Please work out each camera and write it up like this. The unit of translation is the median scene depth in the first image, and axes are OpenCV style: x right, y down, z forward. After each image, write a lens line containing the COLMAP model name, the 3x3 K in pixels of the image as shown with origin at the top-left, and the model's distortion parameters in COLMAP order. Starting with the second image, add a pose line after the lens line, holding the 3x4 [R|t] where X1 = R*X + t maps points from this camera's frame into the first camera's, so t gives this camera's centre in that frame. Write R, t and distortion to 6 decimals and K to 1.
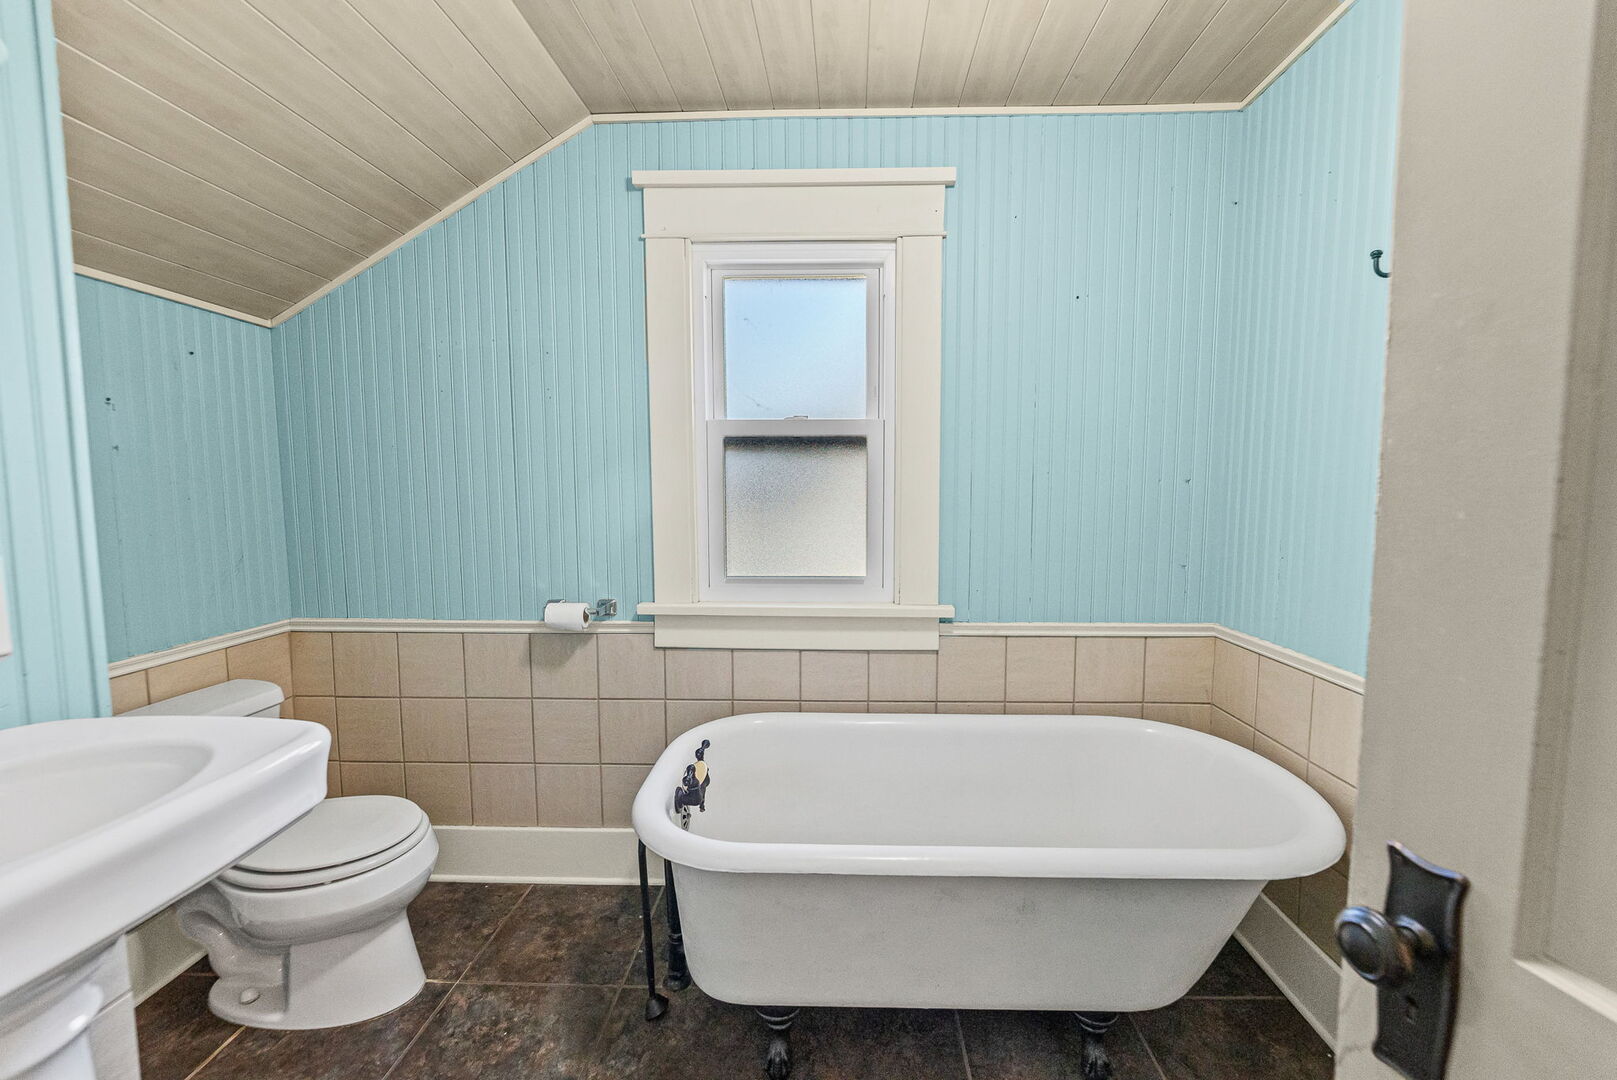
lens RADIAL K [[731.1, 0, 808.5], [0, 731.1, 540.0], [0, 0, 1]] dist [-0.001678, -0.000213]
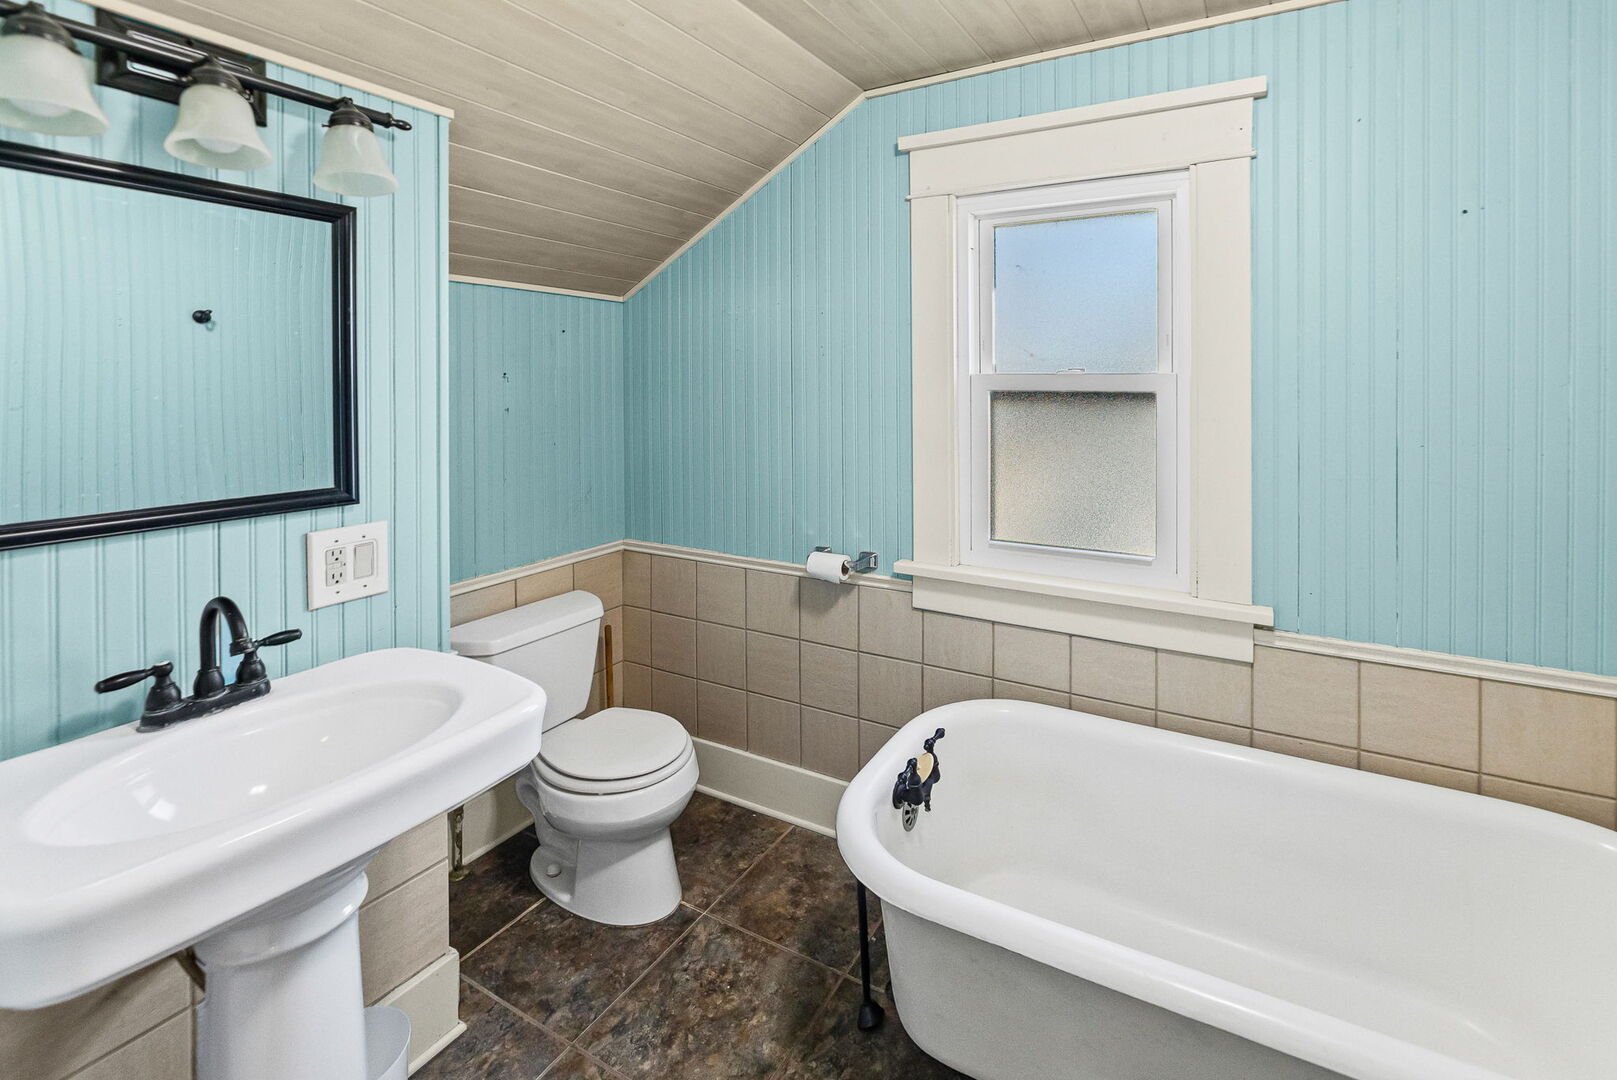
lens RADIAL K [[740.5, 0, 808.5], [0, 740.5, 374.1], [0, 0, 1]] dist [-0.003472, -0.000052]
pose [[0.884282, 0.000446, -0.466953, 0.140633], [-0.039030, 0.996571, -0.072961, -0.094891], [0.465319, 0.082743, 0.881267, 0.048879]]
